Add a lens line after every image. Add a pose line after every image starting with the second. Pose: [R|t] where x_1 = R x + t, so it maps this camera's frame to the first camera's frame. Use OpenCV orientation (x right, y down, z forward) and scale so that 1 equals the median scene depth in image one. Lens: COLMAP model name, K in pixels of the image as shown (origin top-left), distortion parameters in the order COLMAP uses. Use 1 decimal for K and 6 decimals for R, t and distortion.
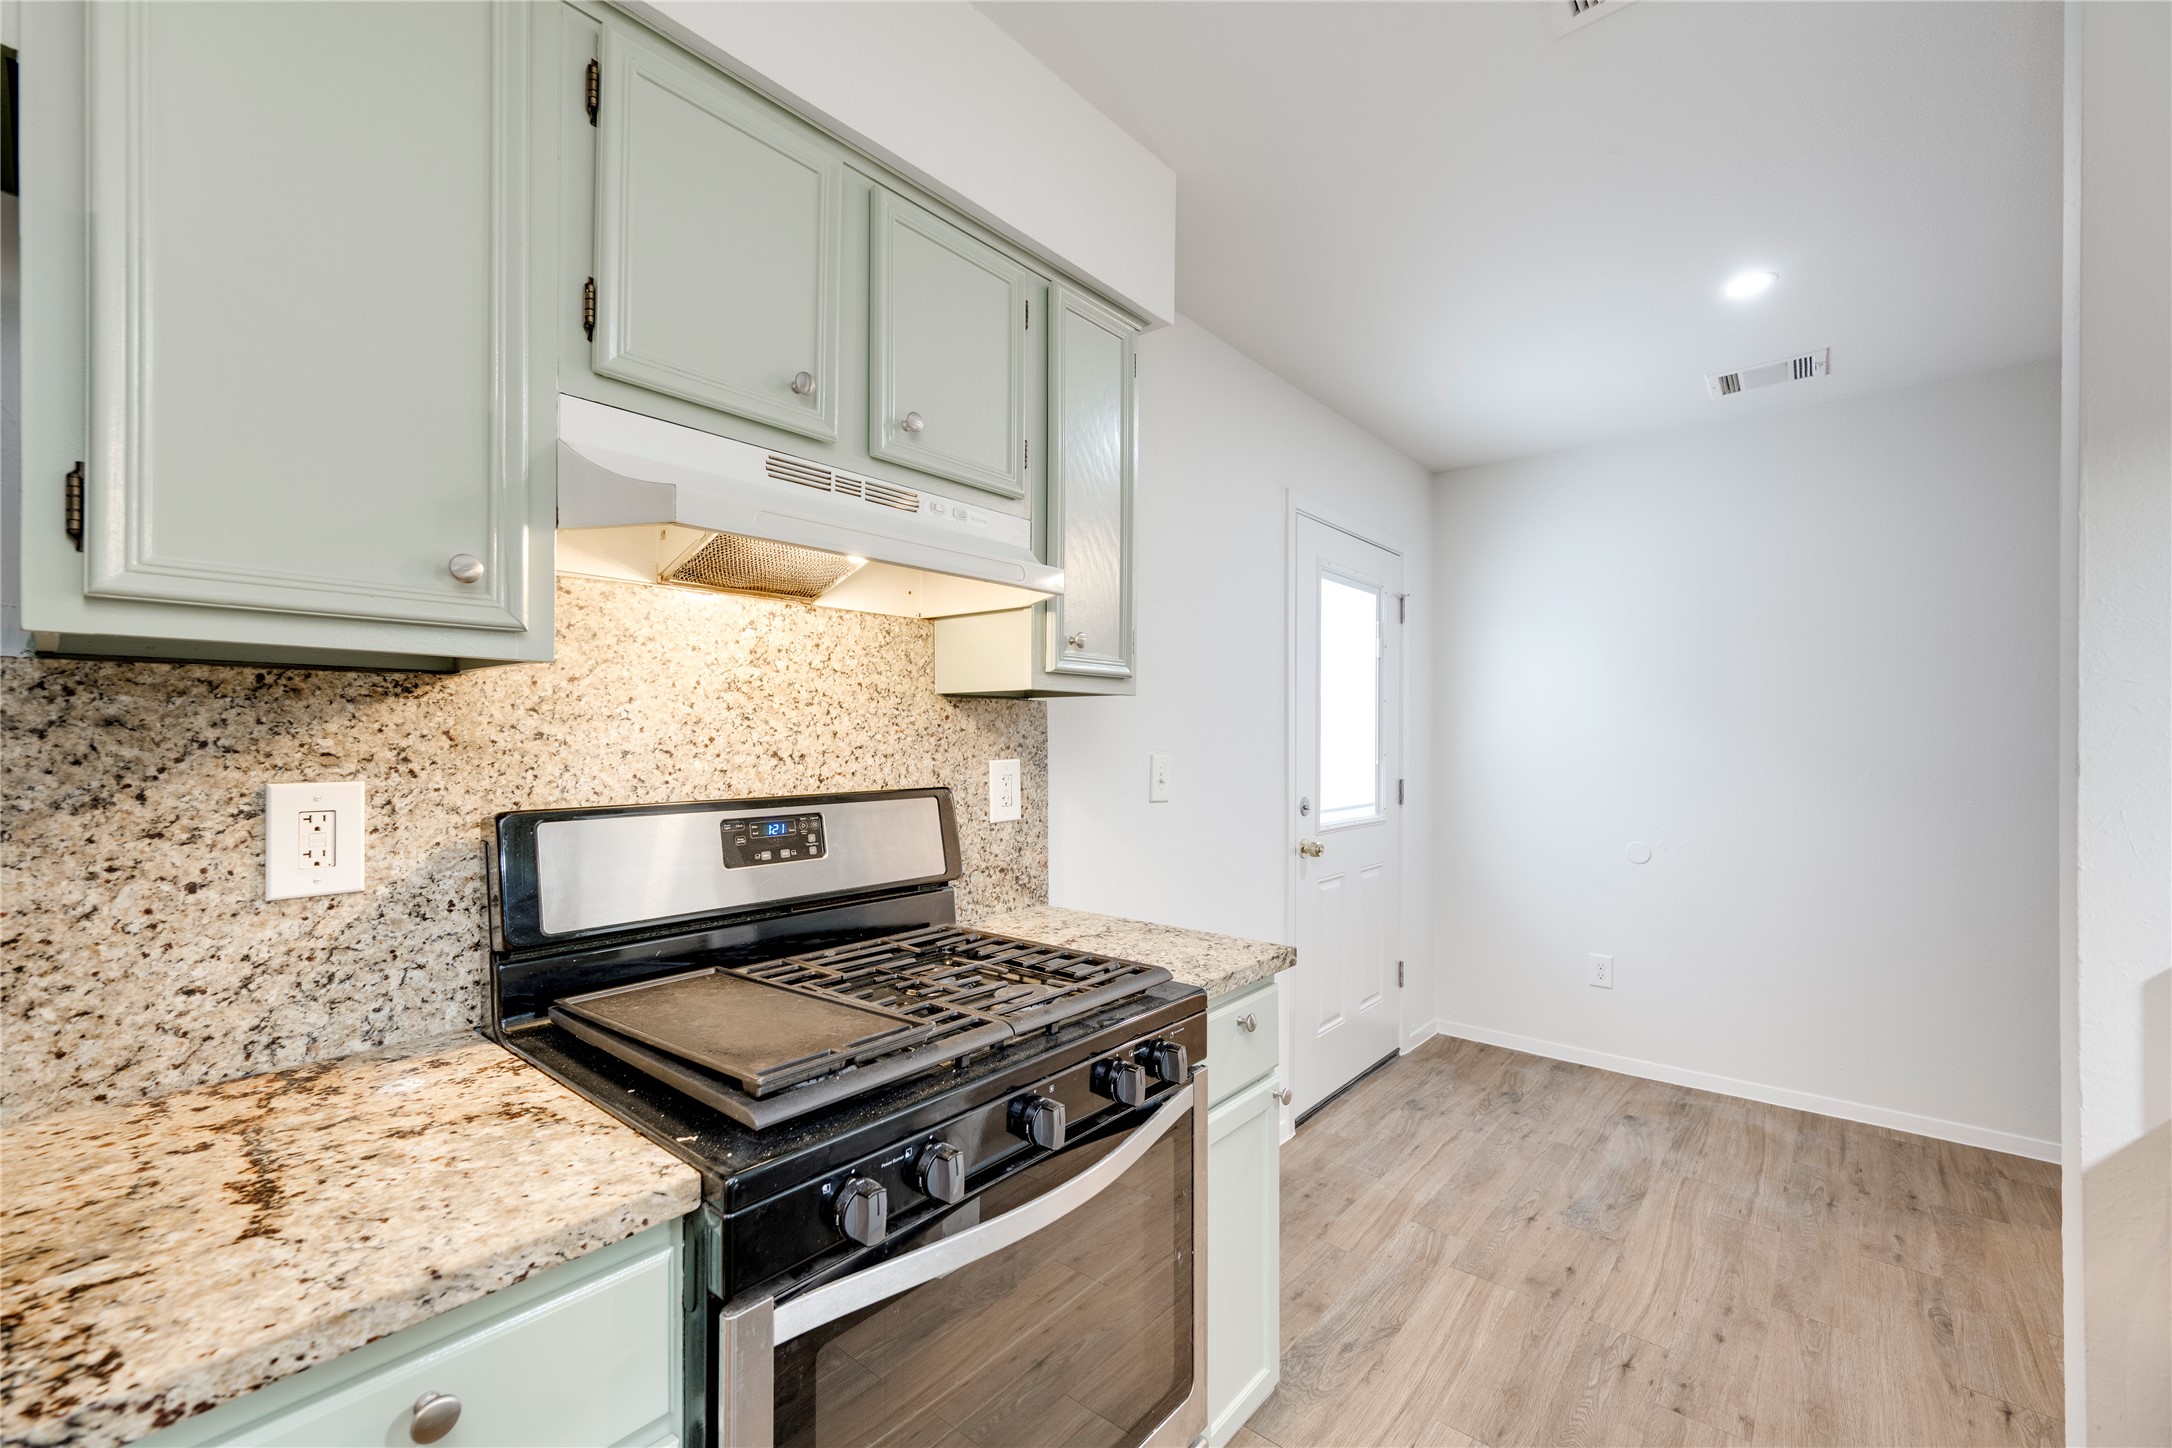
lens RADIAL K [[900.7, 0, 1082.8], [0, 900.7, 733.4], [0, 0, 1]] dist [0.000407, 0.000007]
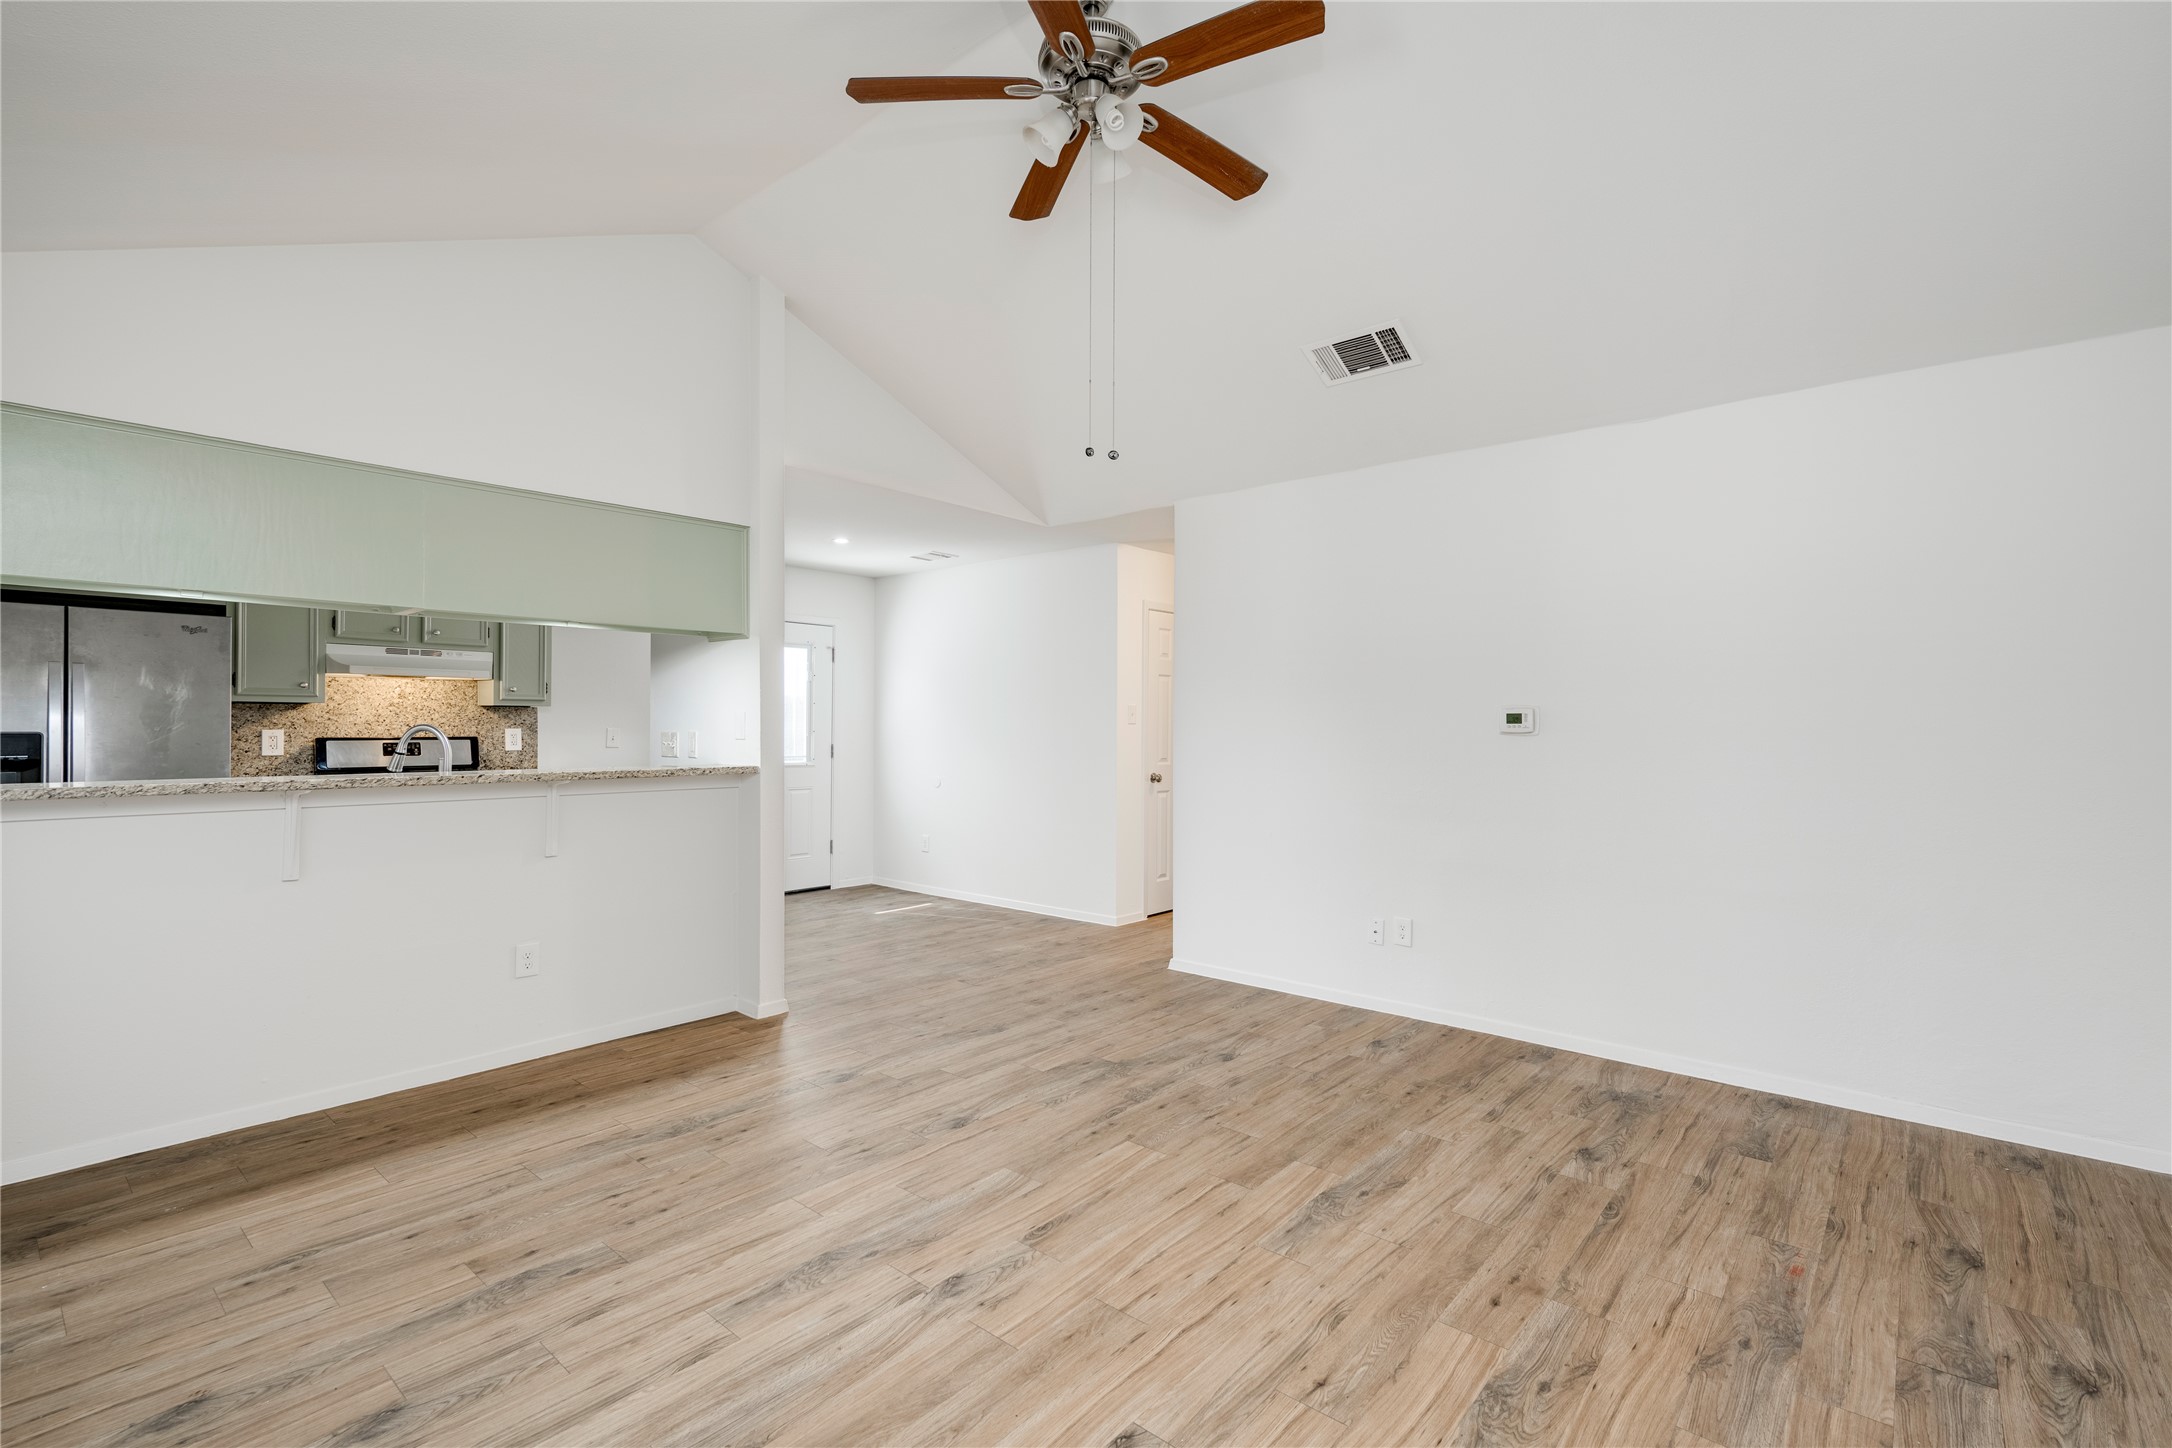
lens RADIAL K [[1002.0, 0, 1085.9], [0, 1002.0, 727.6], [0, 0, 1]] dist [0.000924, 0.000160]
pose [[0.999953, 0.006275, -0.007342, 2.312364], [-0.006207, 0.999938, 0.009247, -0.018458], [0.007399, -0.009201, 0.999930, -2.832058]]
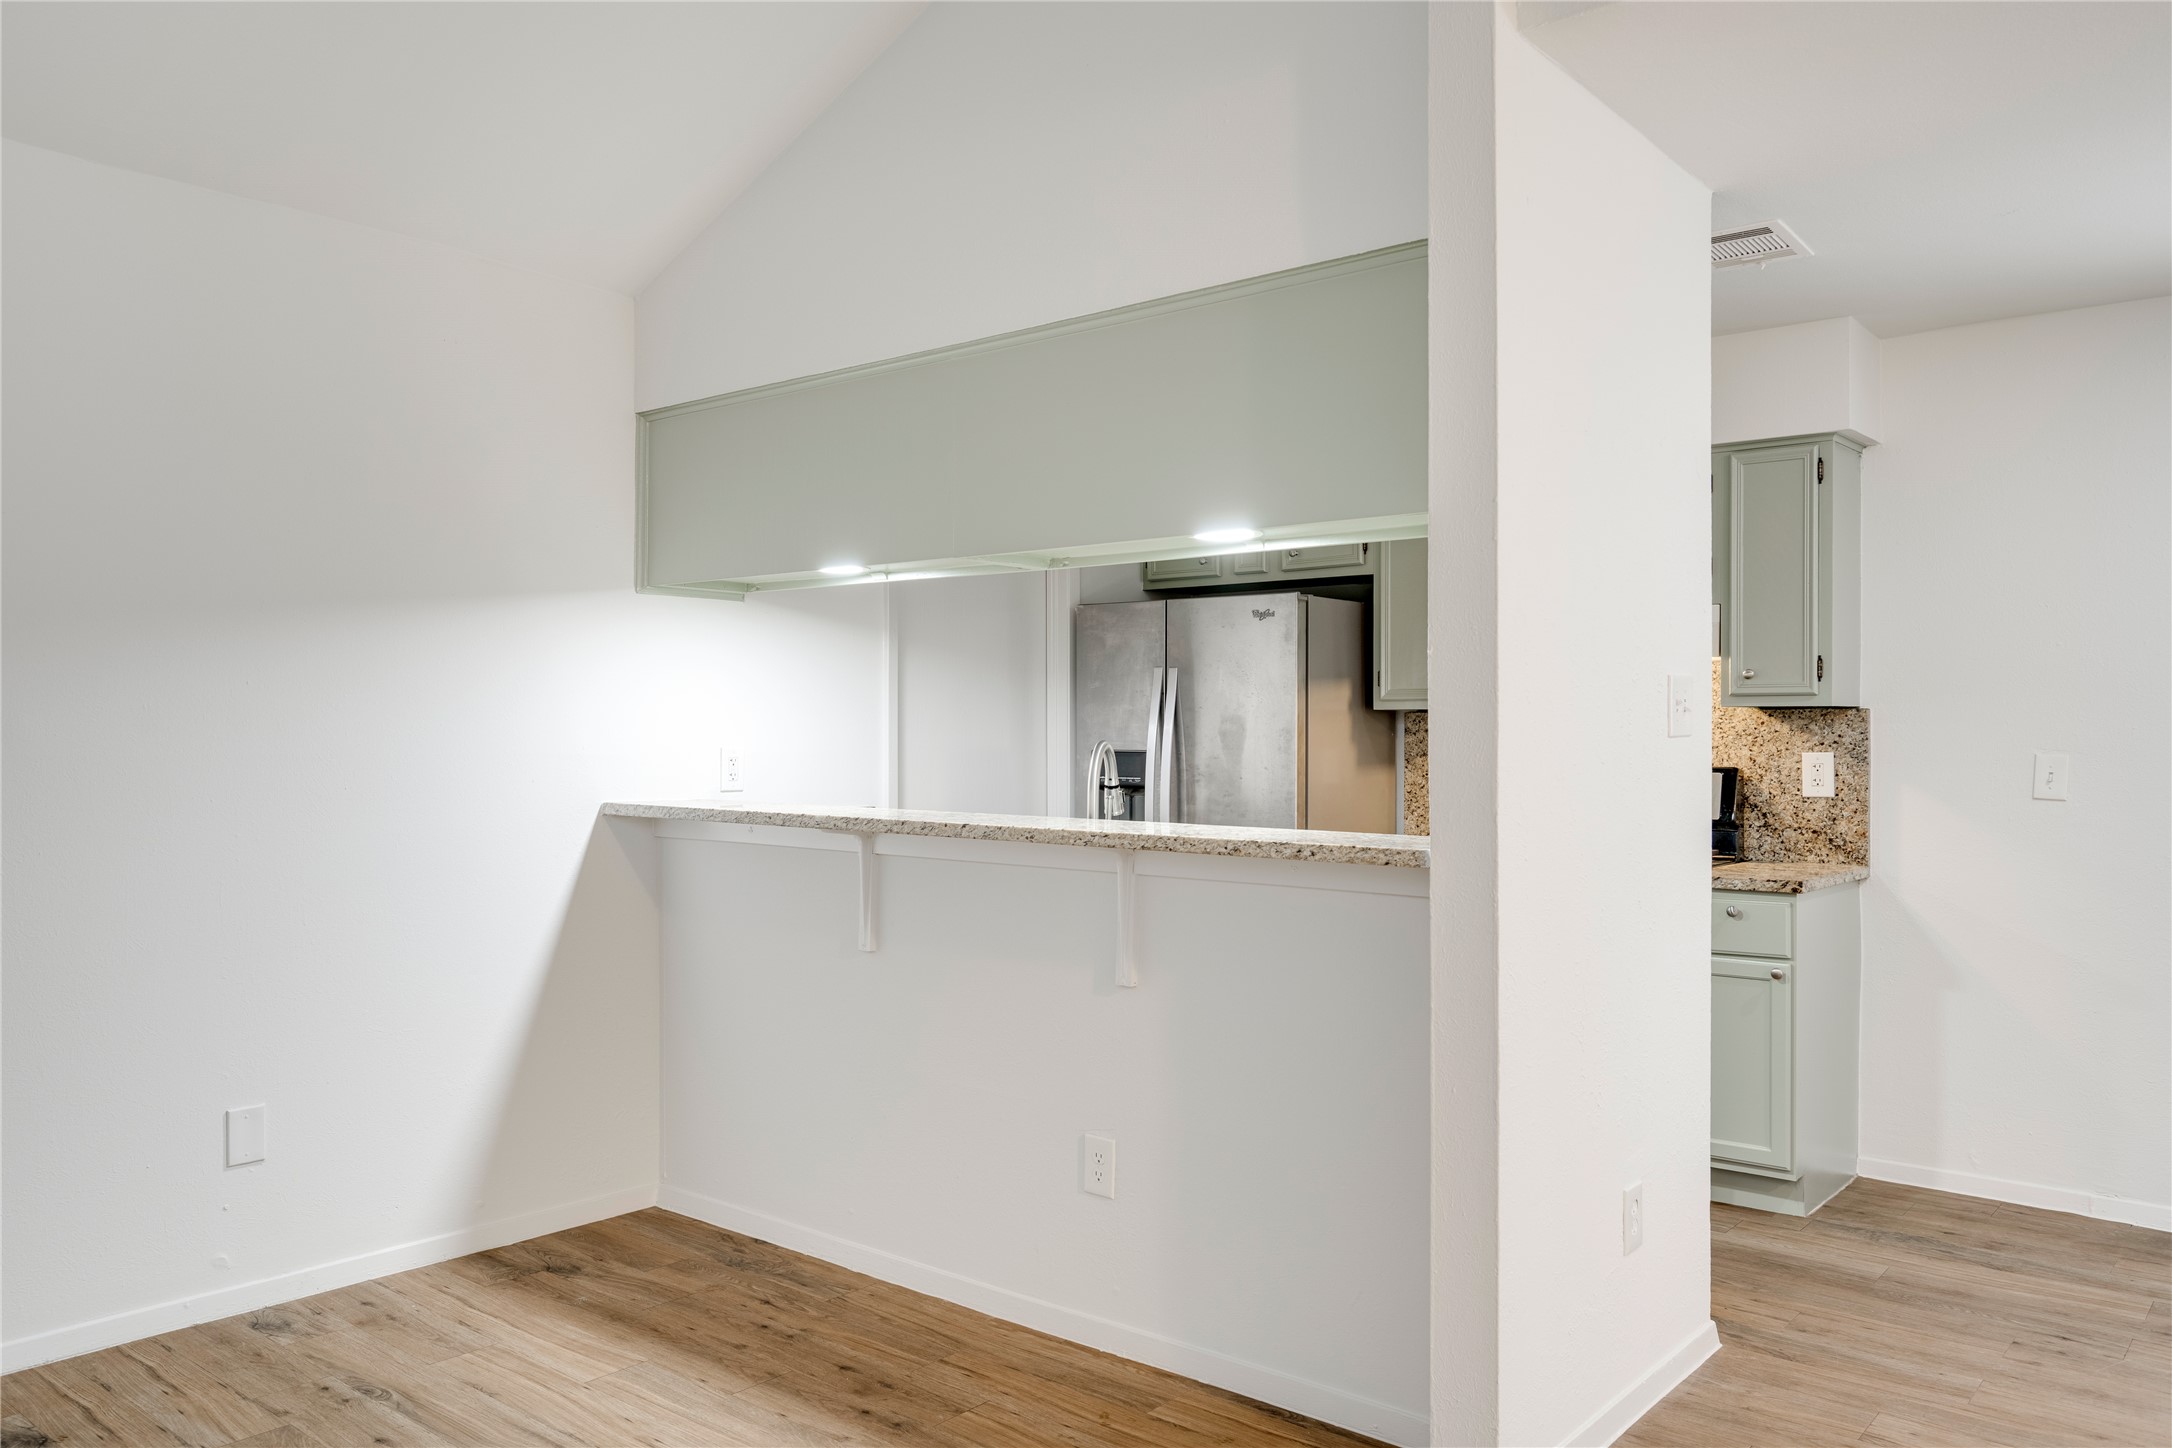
lens RADIAL K [[1579.3, 0, 1084.0], [0, 1579.3, 724.8], [0, 0, 1]] dist [-0.000212, 0.003056]
pose [[0.006698, -0.002698, -0.999974, 3.154492], [0.001900, 0.999995, -0.002685, -0.012396], [0.999976, -0.001882, 0.006703, -0.199145]]
